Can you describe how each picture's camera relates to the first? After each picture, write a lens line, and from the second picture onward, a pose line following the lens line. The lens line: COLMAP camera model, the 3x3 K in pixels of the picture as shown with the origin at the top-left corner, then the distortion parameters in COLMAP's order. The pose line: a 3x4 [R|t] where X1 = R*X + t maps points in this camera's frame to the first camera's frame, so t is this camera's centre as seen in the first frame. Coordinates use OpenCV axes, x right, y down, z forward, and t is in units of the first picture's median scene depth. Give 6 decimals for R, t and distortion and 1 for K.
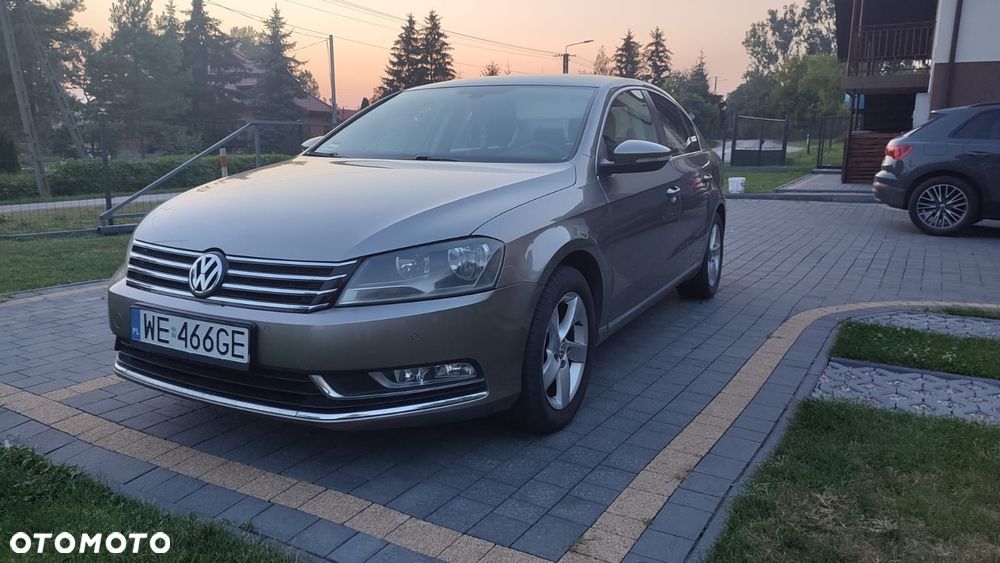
lens RADIAL K [[726.8, 0, 503.6], [0, 726.8, 284.2], [0, 0, 1]] dist [0.075881, 0.008468]
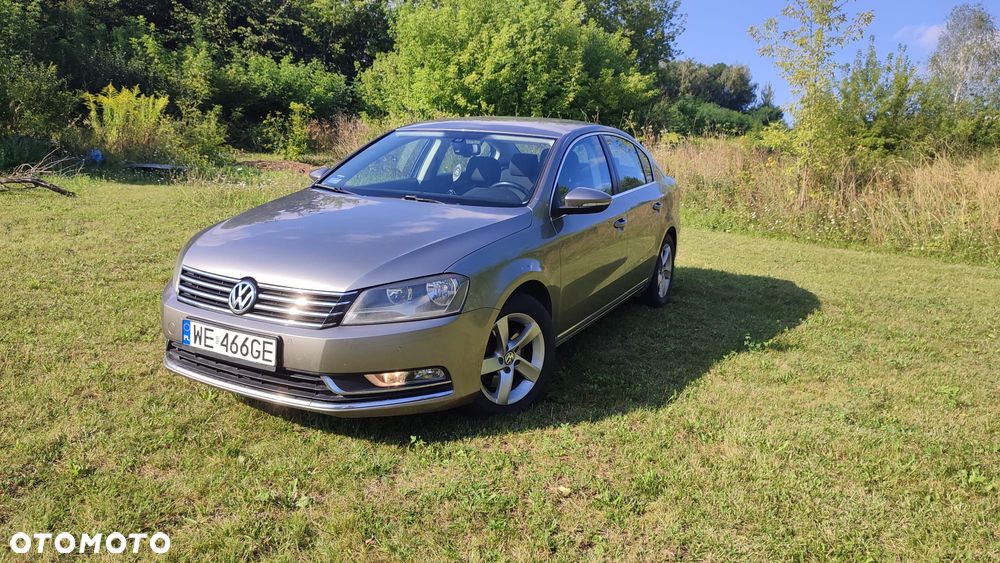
lens RADIAL K [[749.8, 0, 508.3], [0, 749.8, 288.7], [0, 0, 1]] dist [0.098303, -0.001400]
pose [[0.999418, 0.028278, 0.019089, 0.048434], [-0.028716, 0.999321, 0.023085, -0.074587], [-0.018423, -0.023619, 0.999551, -0.378911]]
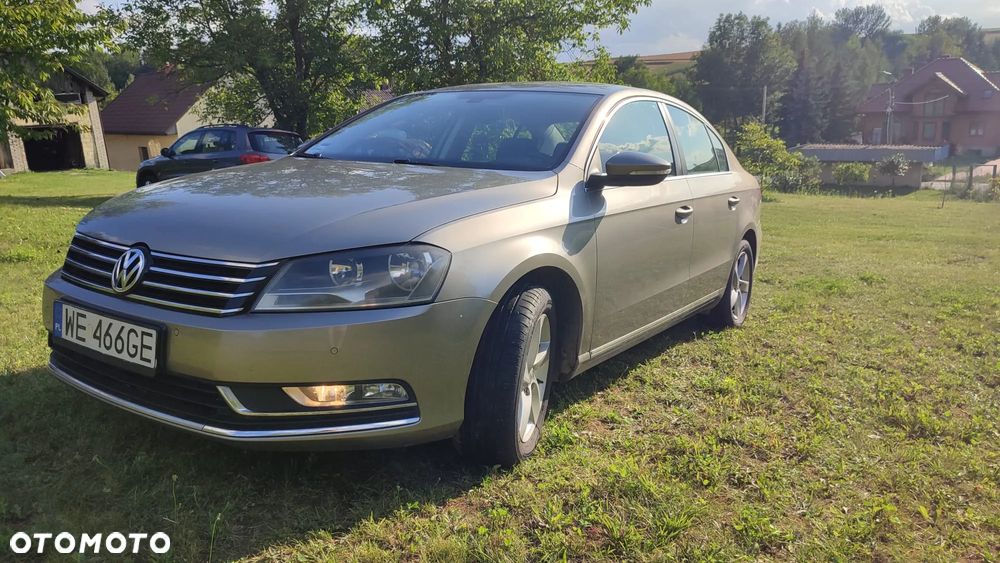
lens RADIAL K [[726.8, 0, 484.1], [0, 726.8, 284.0], [0, 0, 1]] dist [0.075881, 0.008468]
pose [[0.992364, 0.053521, -0.111123, 0.150245], [-0.056542, 0.998107, -0.024211, 0.001390], [0.109616, 0.030309, 0.993512, 0.118309]]
